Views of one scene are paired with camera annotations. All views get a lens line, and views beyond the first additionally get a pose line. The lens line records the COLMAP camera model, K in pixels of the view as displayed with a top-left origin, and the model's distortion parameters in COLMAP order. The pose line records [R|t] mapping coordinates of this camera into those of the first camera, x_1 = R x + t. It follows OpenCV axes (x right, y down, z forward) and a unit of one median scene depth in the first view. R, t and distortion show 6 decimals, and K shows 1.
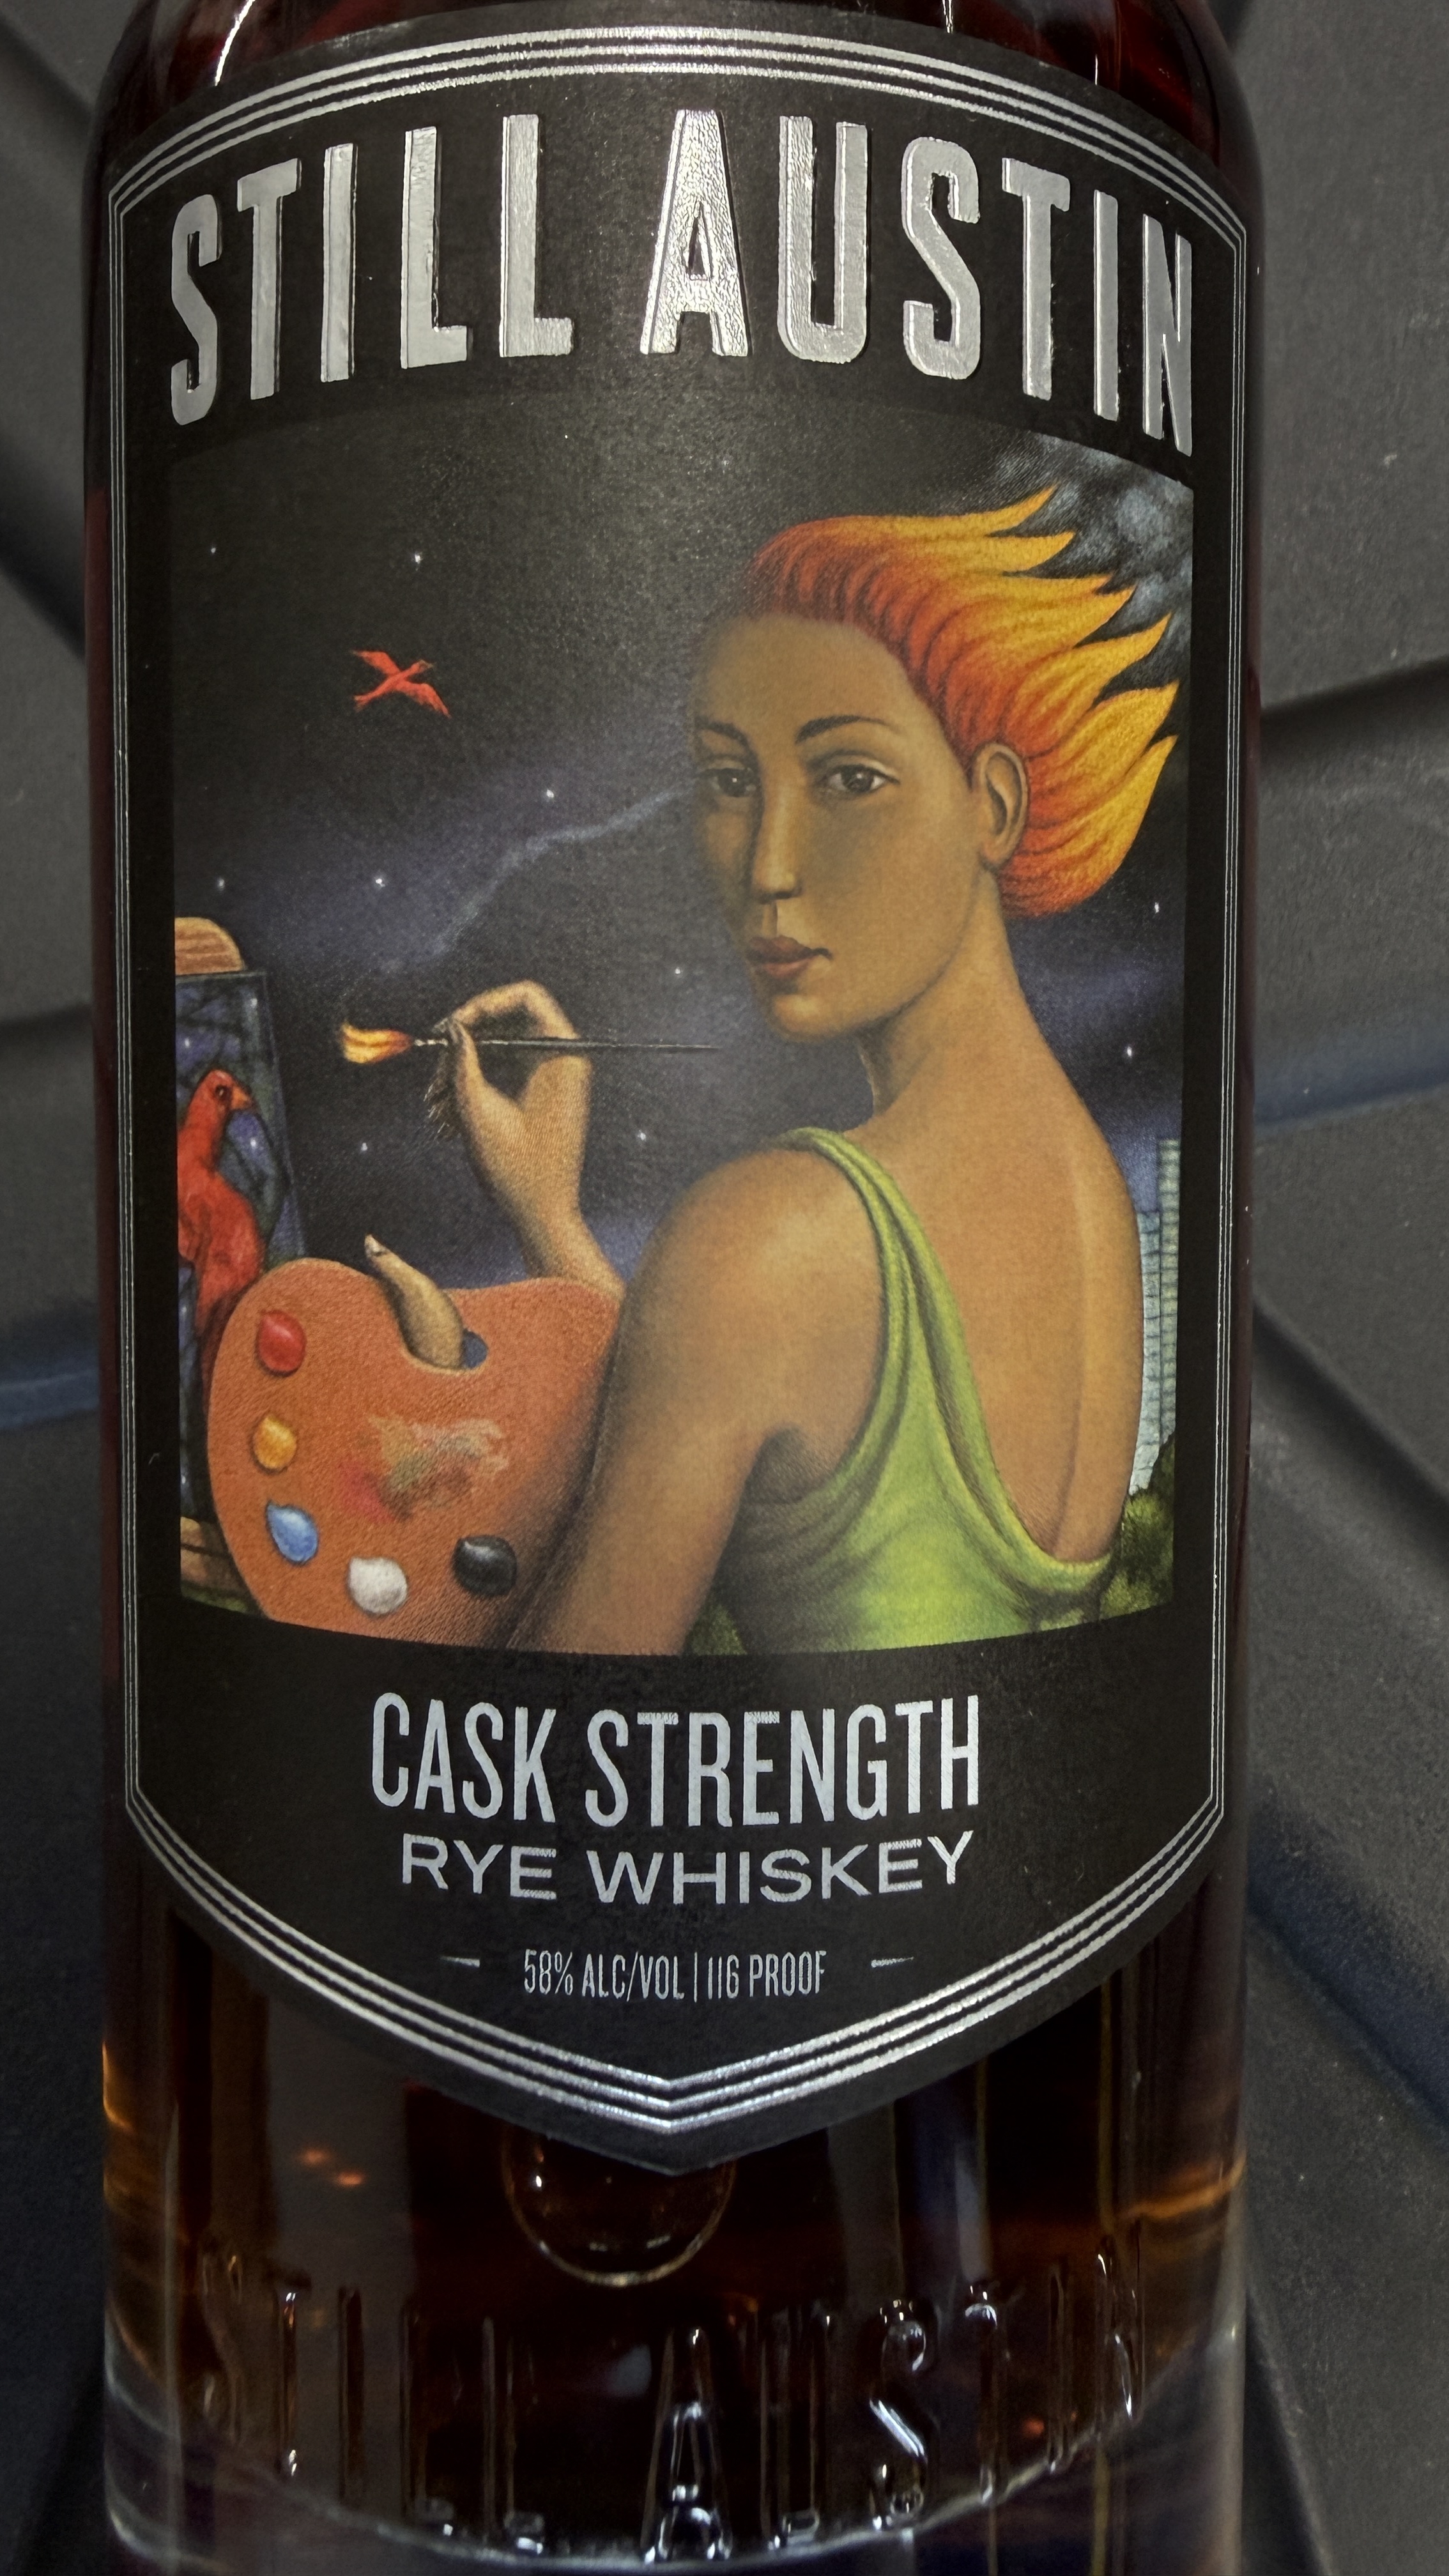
lens RADIAL K [[1727.4, 0, 739.8], [0, 1727.4, 1178.3], [0, 0, 1]] dist [-0.016792, -0.005386]
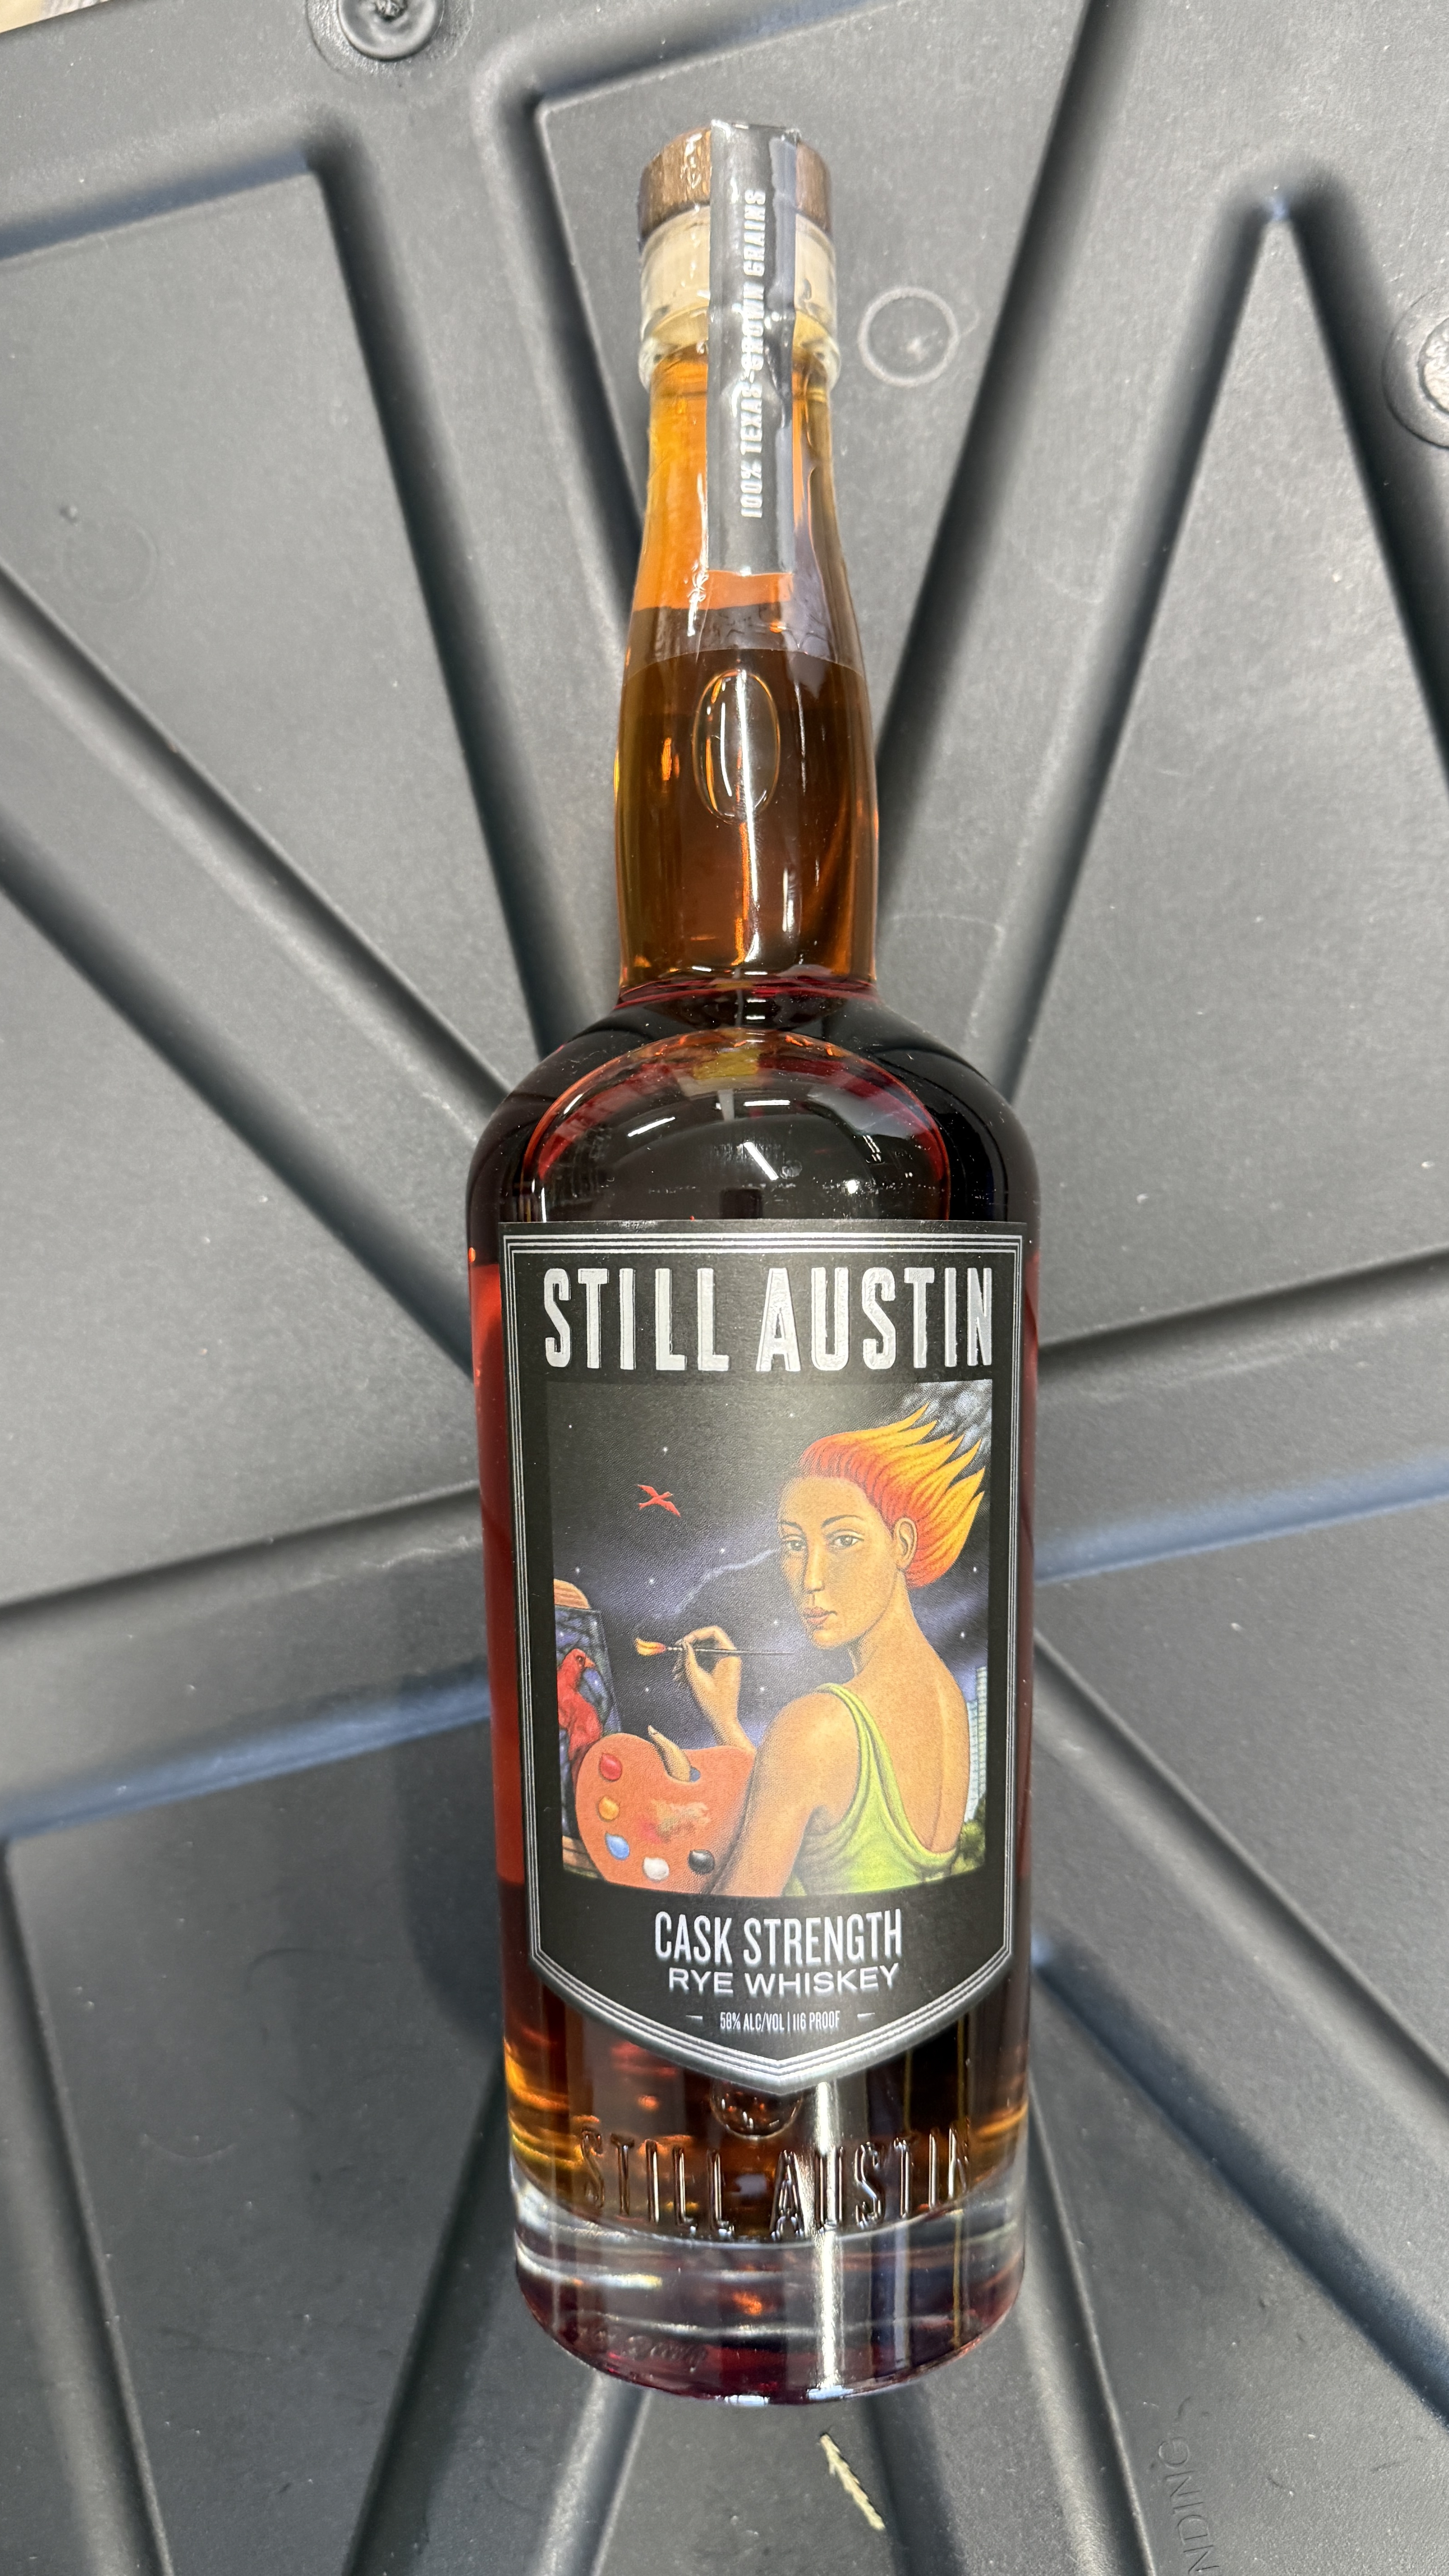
lens RADIAL K [[1906.7, 0, 734.3], [0, 1906.7, 1287.0], [0, 0, 1]] dist [0.024941, -0.028112]
pose [[0.999901, -0.013244, 0.004842, -0.096989], [0.013087, 0.999425, 0.031267, -0.659834], [-0.005253, -0.031200, 0.999499, -1.657381]]
